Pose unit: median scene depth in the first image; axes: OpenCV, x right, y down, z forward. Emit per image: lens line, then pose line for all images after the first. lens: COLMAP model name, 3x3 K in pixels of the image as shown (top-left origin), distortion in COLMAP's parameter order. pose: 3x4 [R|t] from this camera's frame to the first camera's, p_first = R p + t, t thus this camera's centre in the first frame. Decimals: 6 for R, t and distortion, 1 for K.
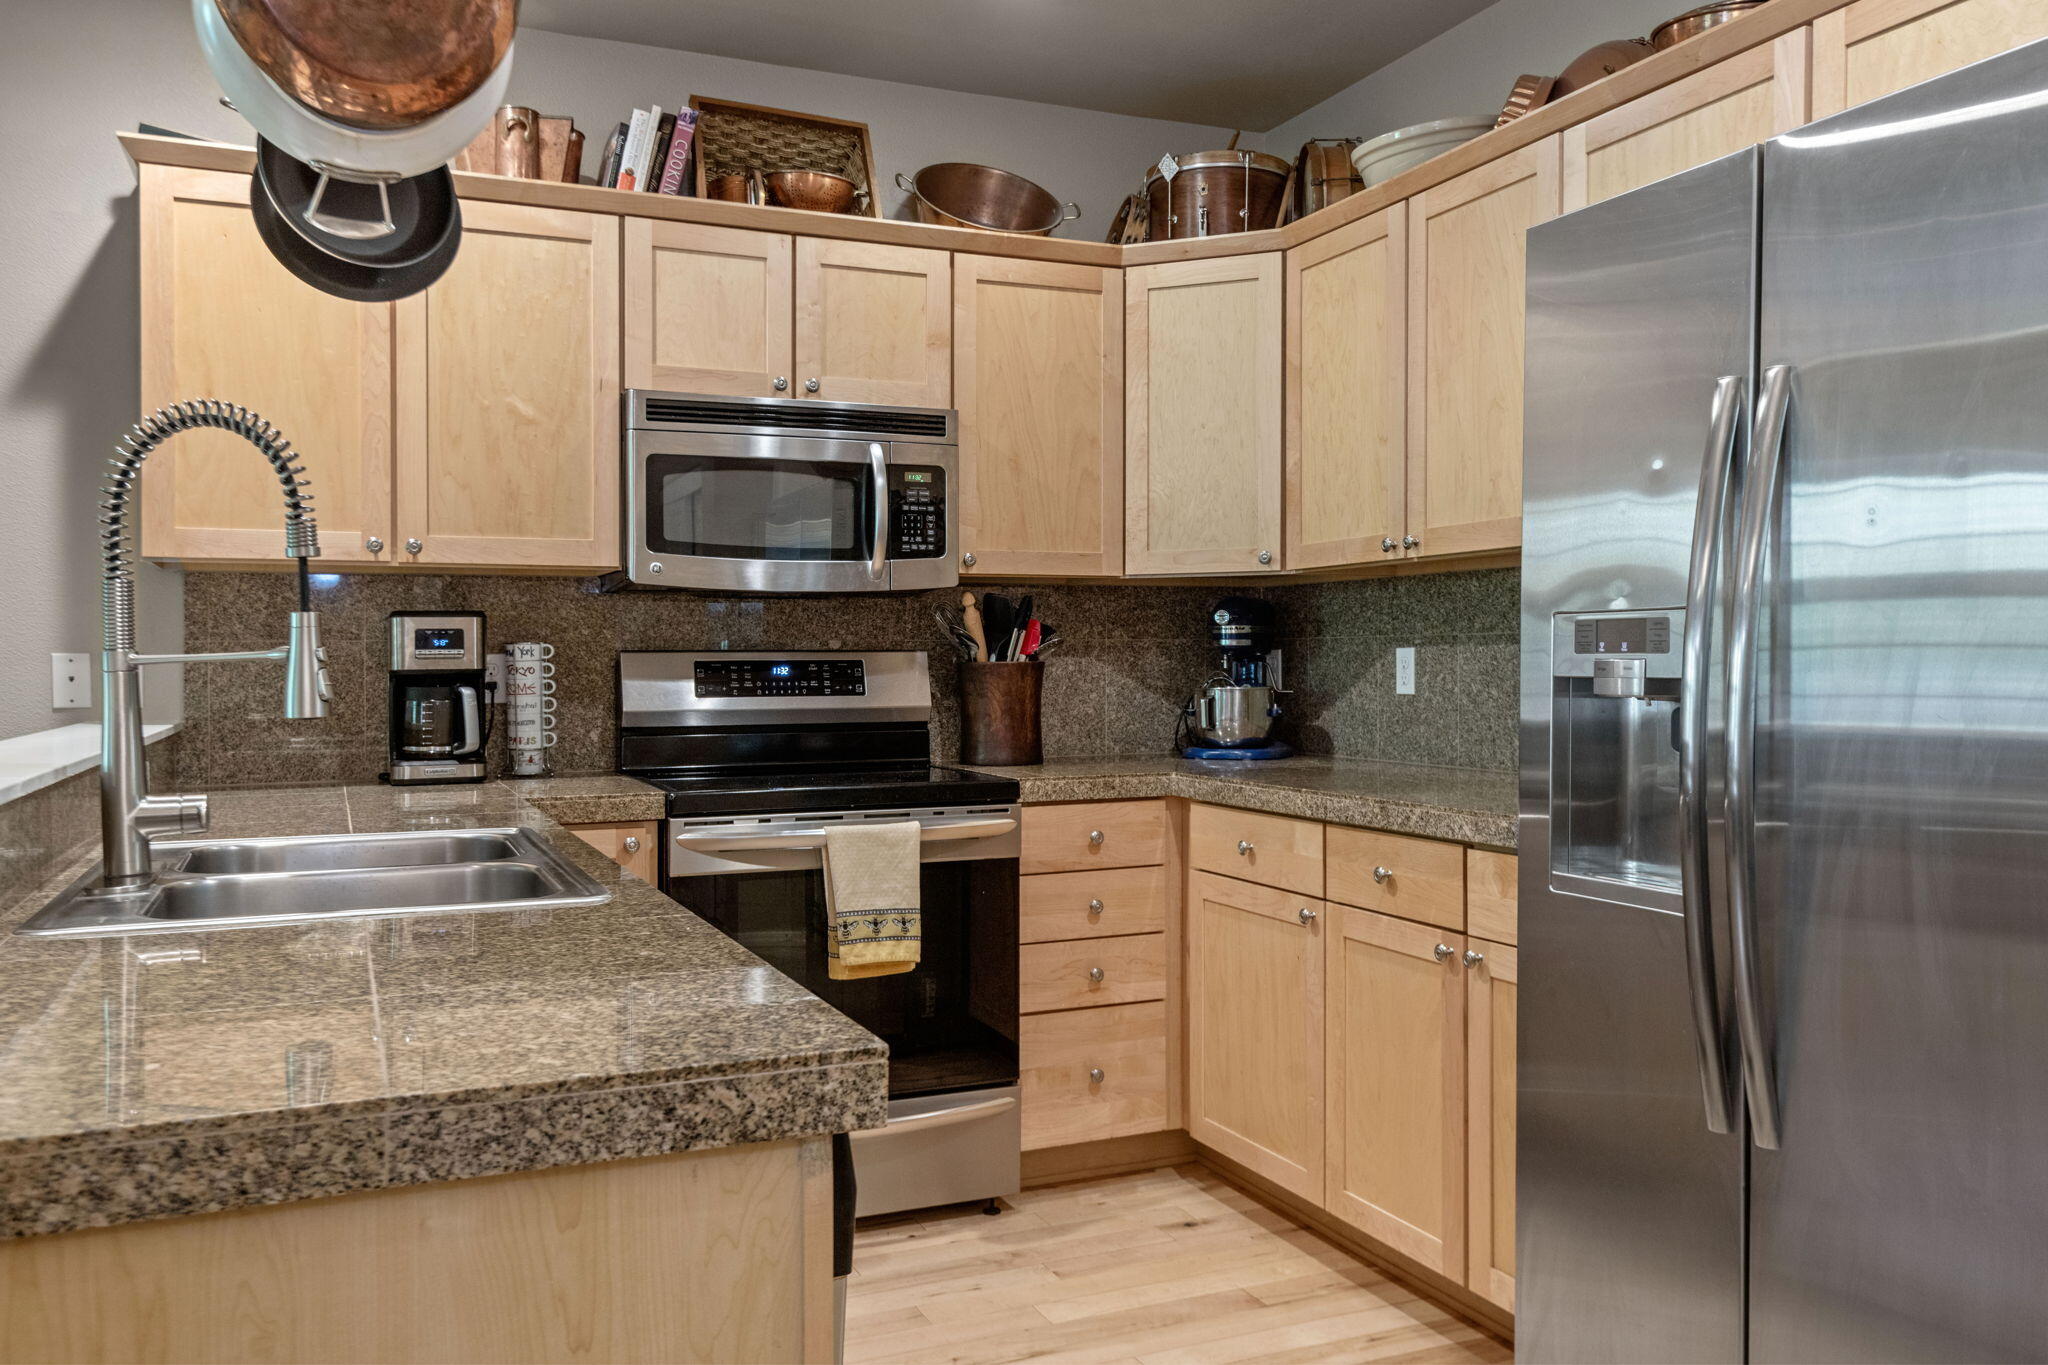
lens RADIAL K [[1484.5, 0, 1010.4], [0, 1484.5, 606.4], [0, 0, 1]] dist [0.017643, -0.002361]
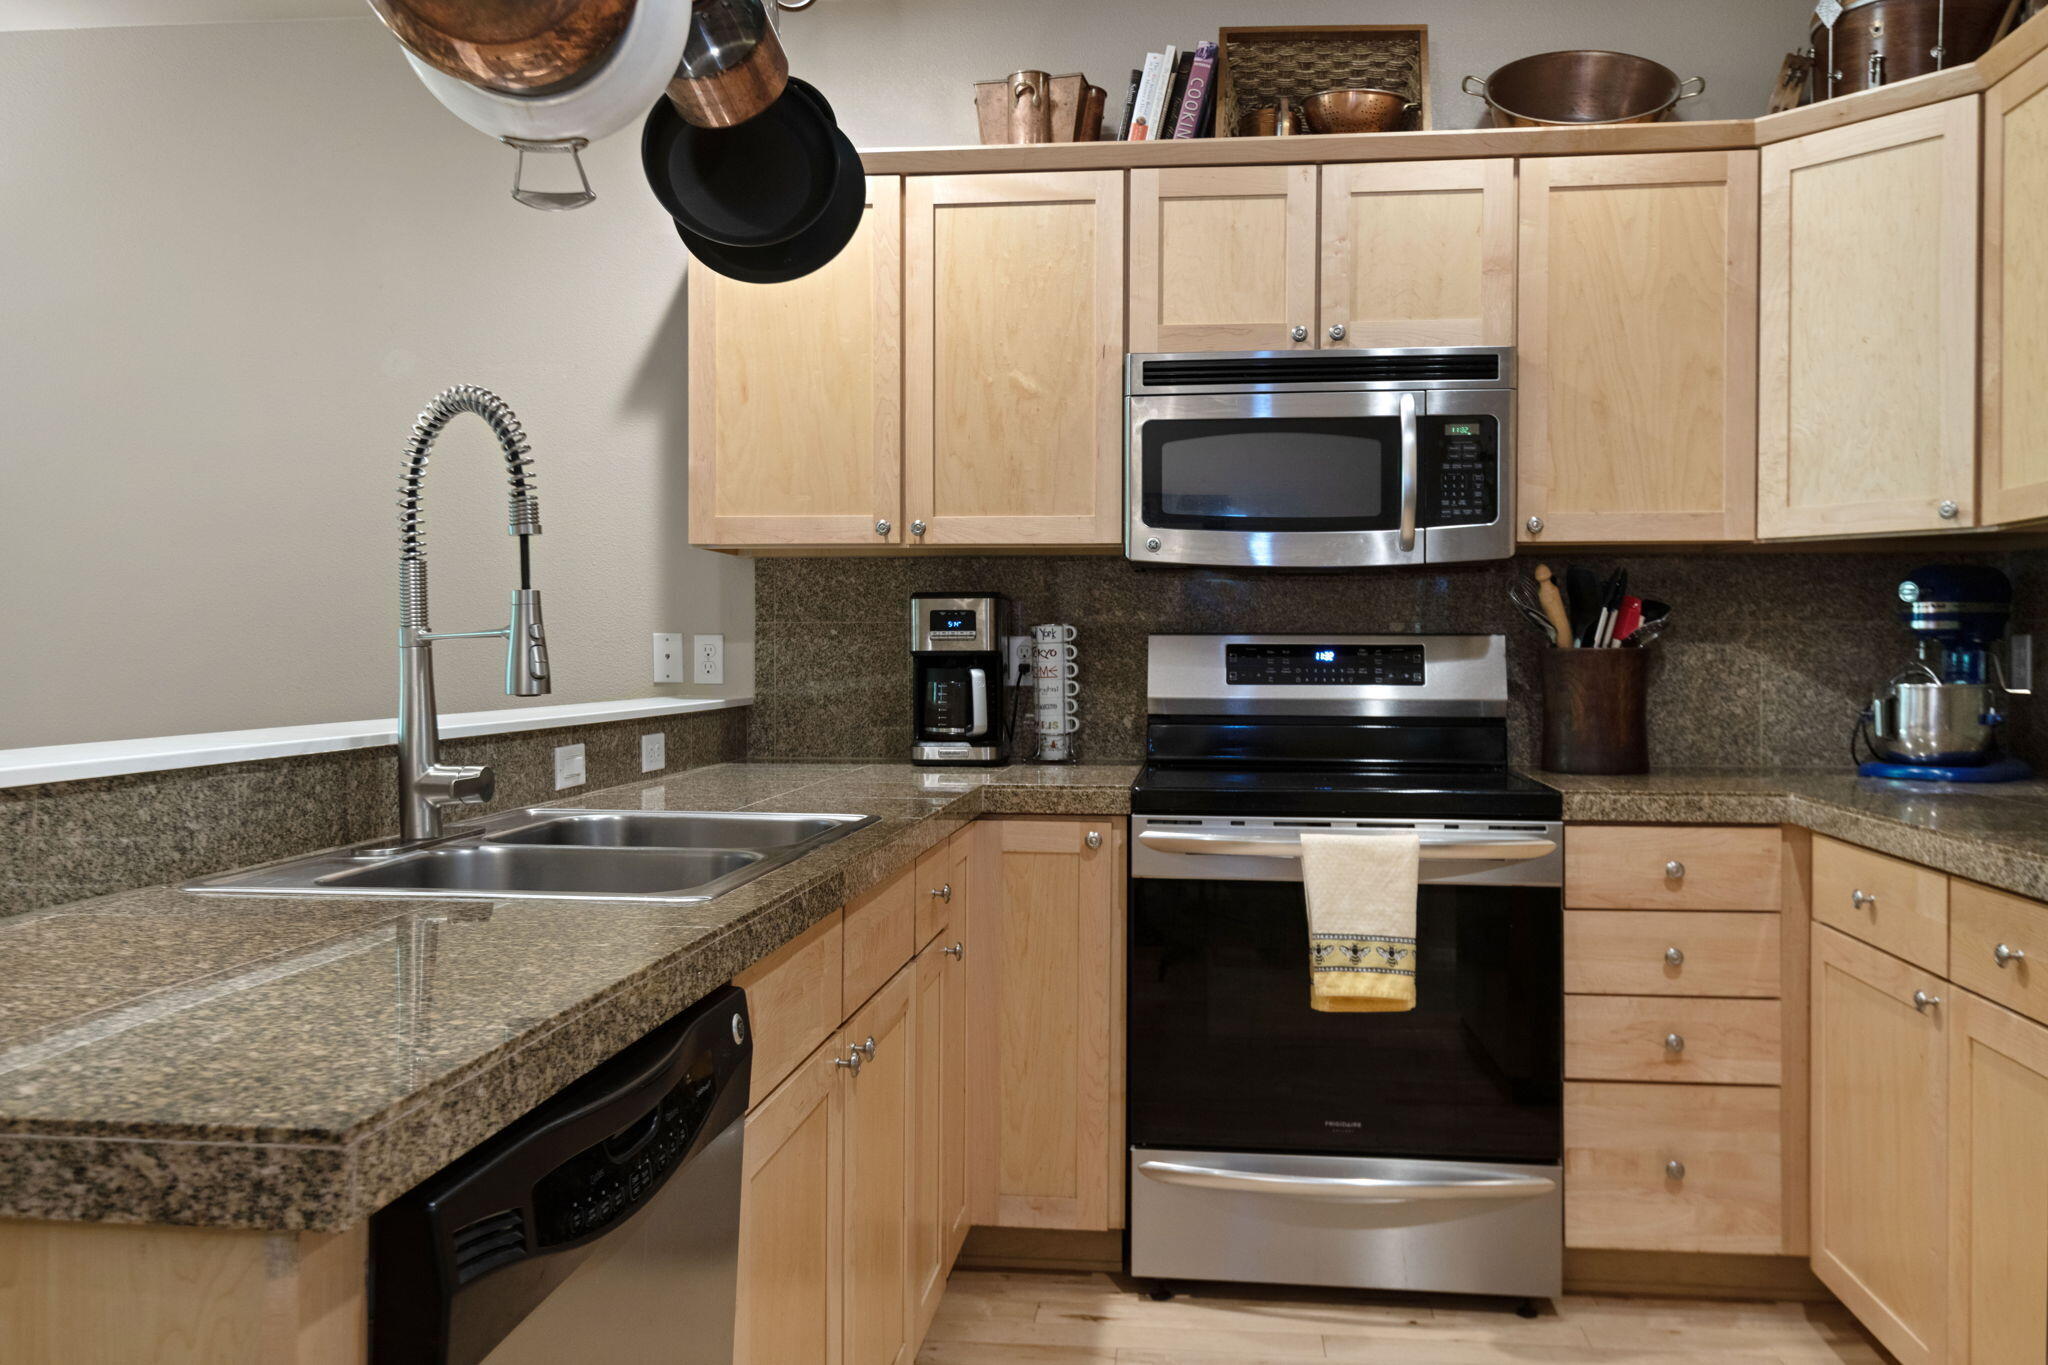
lens RADIAL K [[1539.6, 0, 1094.1], [0, 1539.6, 606.3], [0, 0, 1]] dist [0.023170, -0.013900]
pose [[0.881939, -0.005591, -0.471331, 0.176075], [0.010289, 0.999920, 0.007391, 0.005566], [0.471252, -0.011368, 0.881925, 0.129295]]
